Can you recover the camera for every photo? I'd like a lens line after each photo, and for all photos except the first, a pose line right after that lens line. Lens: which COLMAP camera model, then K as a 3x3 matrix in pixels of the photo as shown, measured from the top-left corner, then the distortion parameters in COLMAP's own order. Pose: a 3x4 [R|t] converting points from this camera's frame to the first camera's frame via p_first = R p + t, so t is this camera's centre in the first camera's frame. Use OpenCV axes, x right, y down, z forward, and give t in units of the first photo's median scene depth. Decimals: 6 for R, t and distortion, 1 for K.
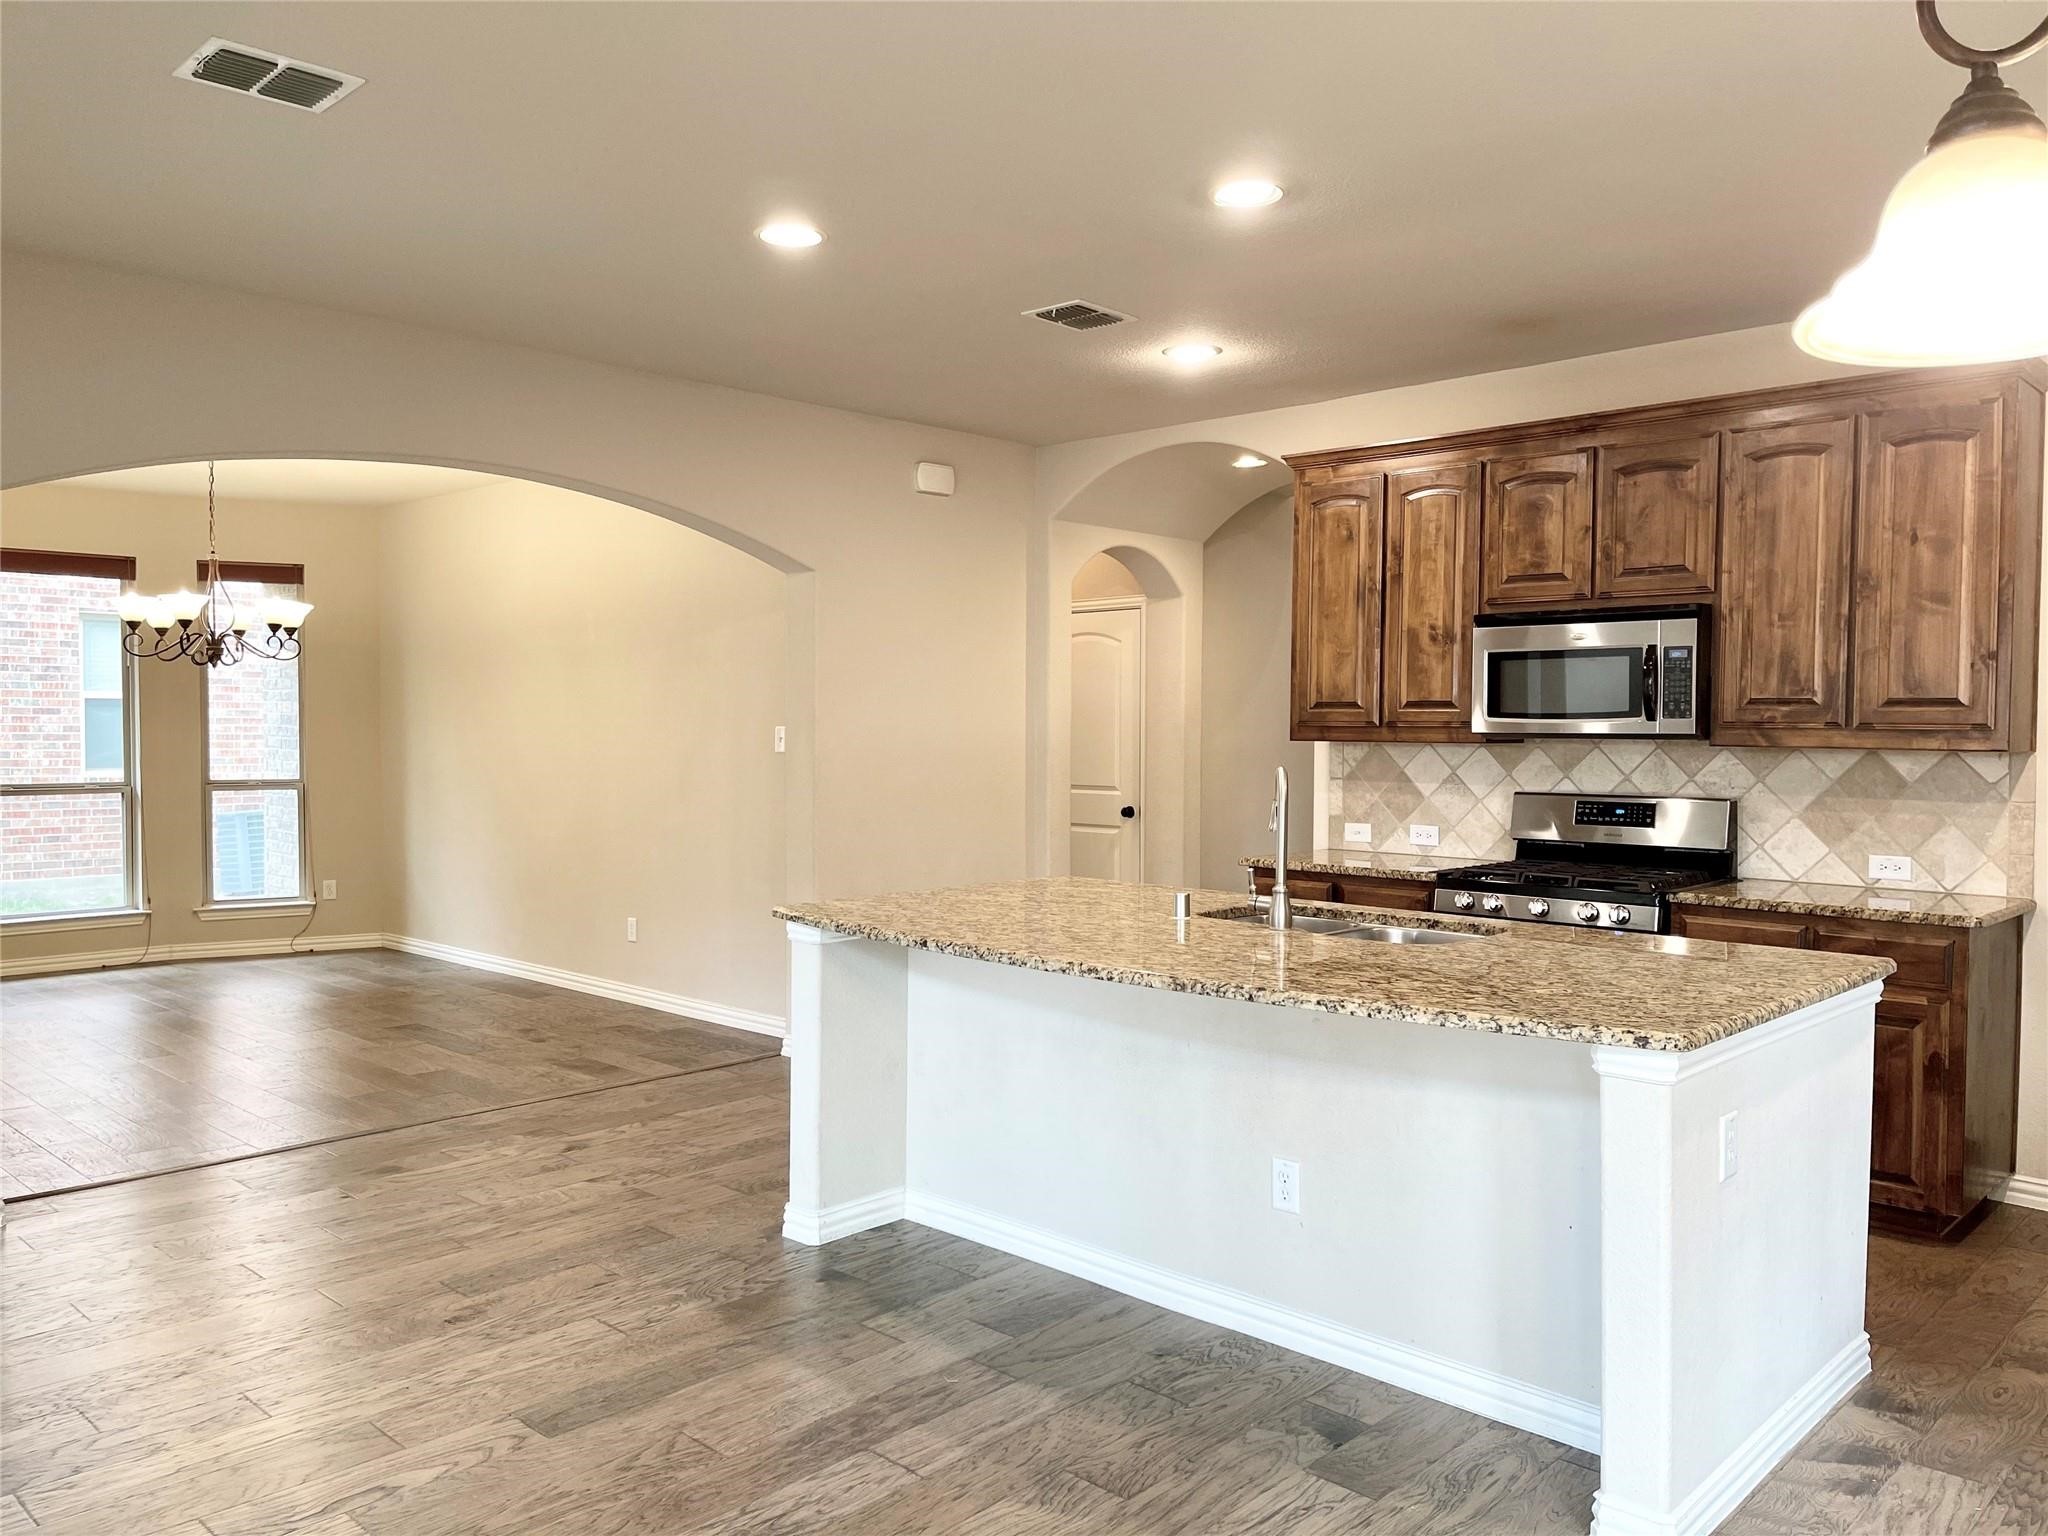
lens RADIAL K [[1549.1, 0, 1021.9], [0, 1549.1, 758.9], [0, 0, 1]] dist [0.049363, -0.028653]
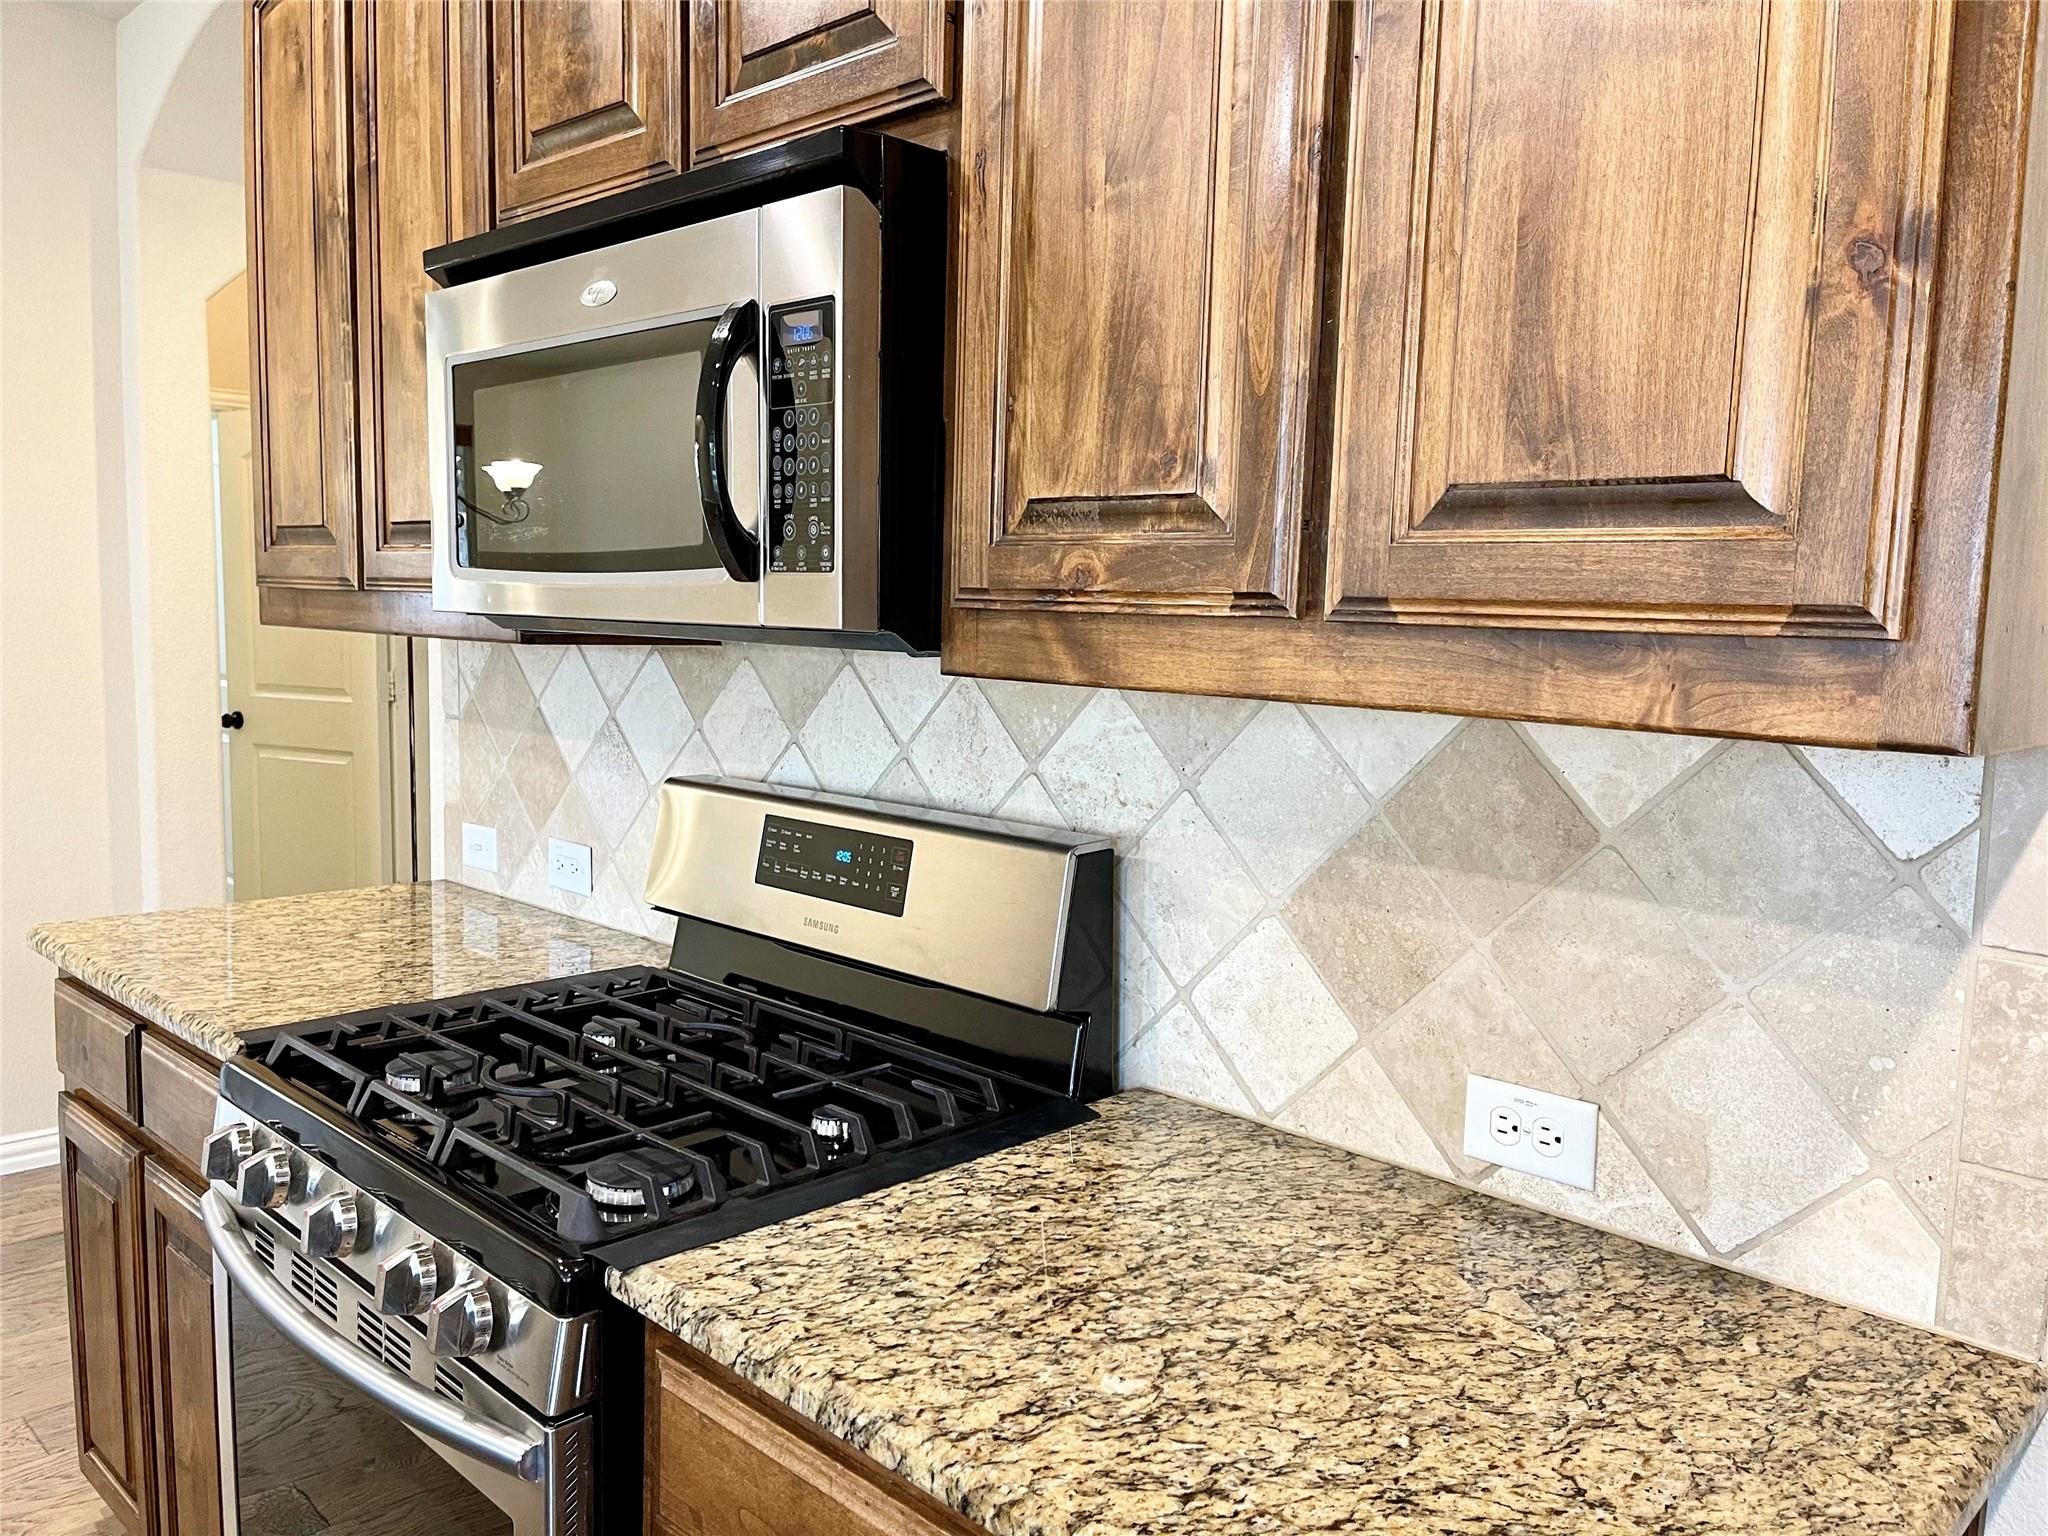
lens RADIAL K [[1549.1, 0, 1019.1], [0, 1549.1, 768.1], [0, 0, 1]] dist [0.049363, -0.028653]
pose [[0.999704, 0.019777, -0.014145, 0.463971], [-0.018533, 0.996357, 0.083238, -0.015143], [0.015739, -0.082951, 0.996429, 0.727412]]
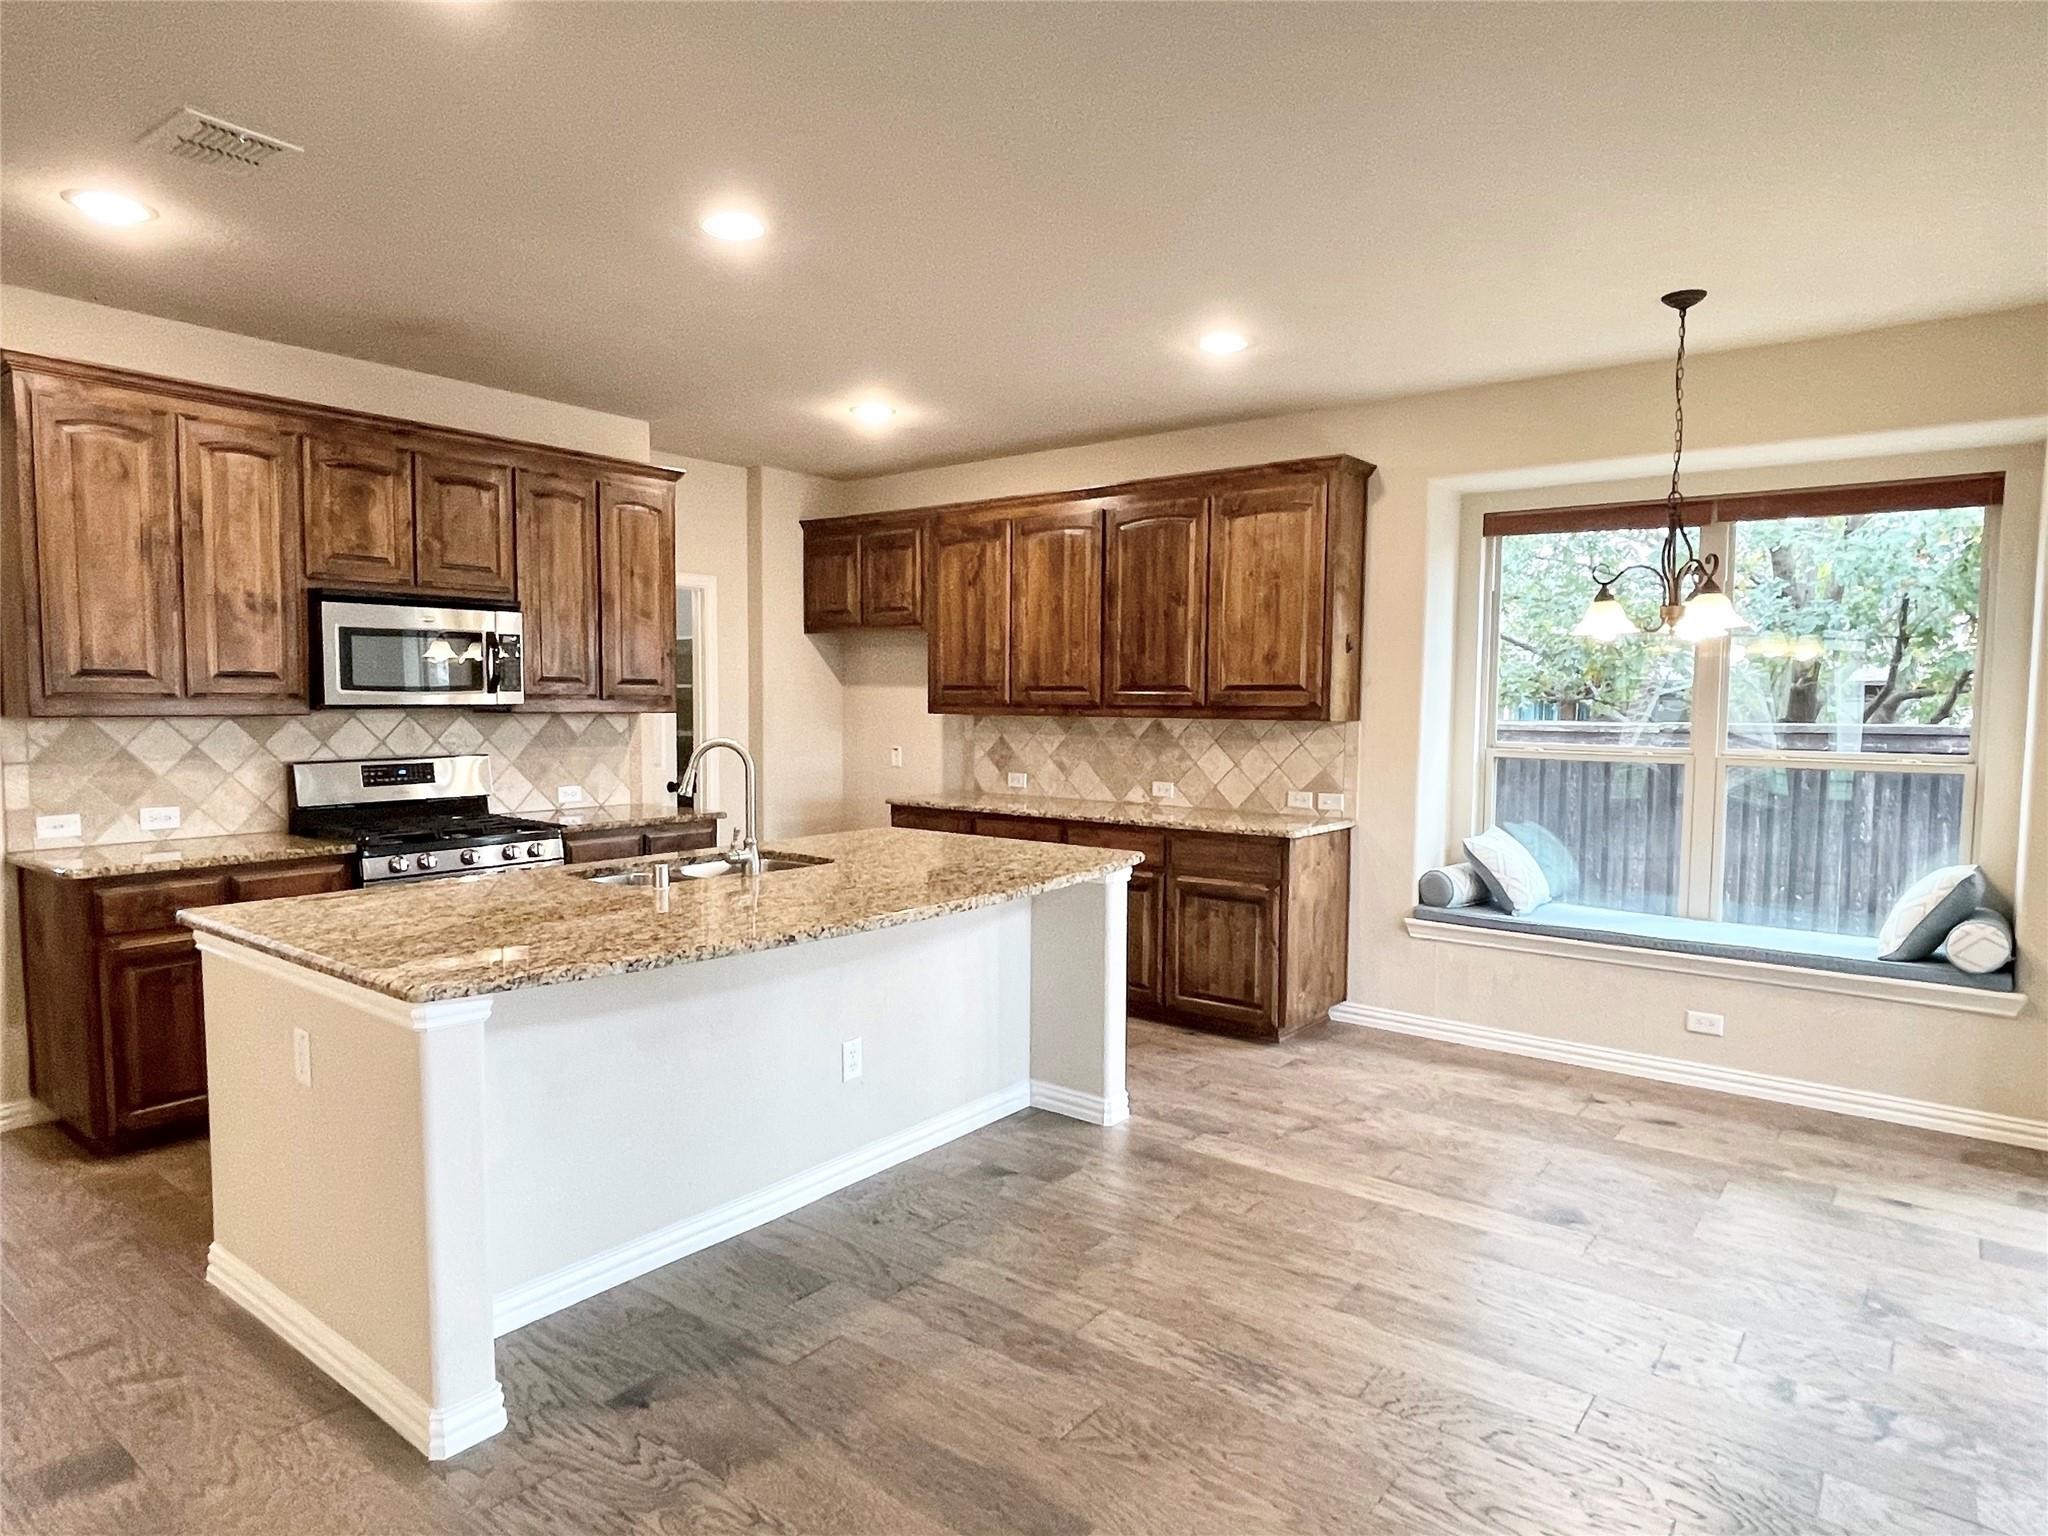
lens RADIAL K [[1201.7, 0, 1007.2], [0, 1201.7, 779.0], [0, 0, 1]] dist [-0.001519, 0.000256]
pose [[-0.095389, -0.074304, 0.992663, -0.588137], [0.017752, 0.996925, 0.076329, -0.022647], [-0.995282, 0.024903, -0.093776, 0.695560]]
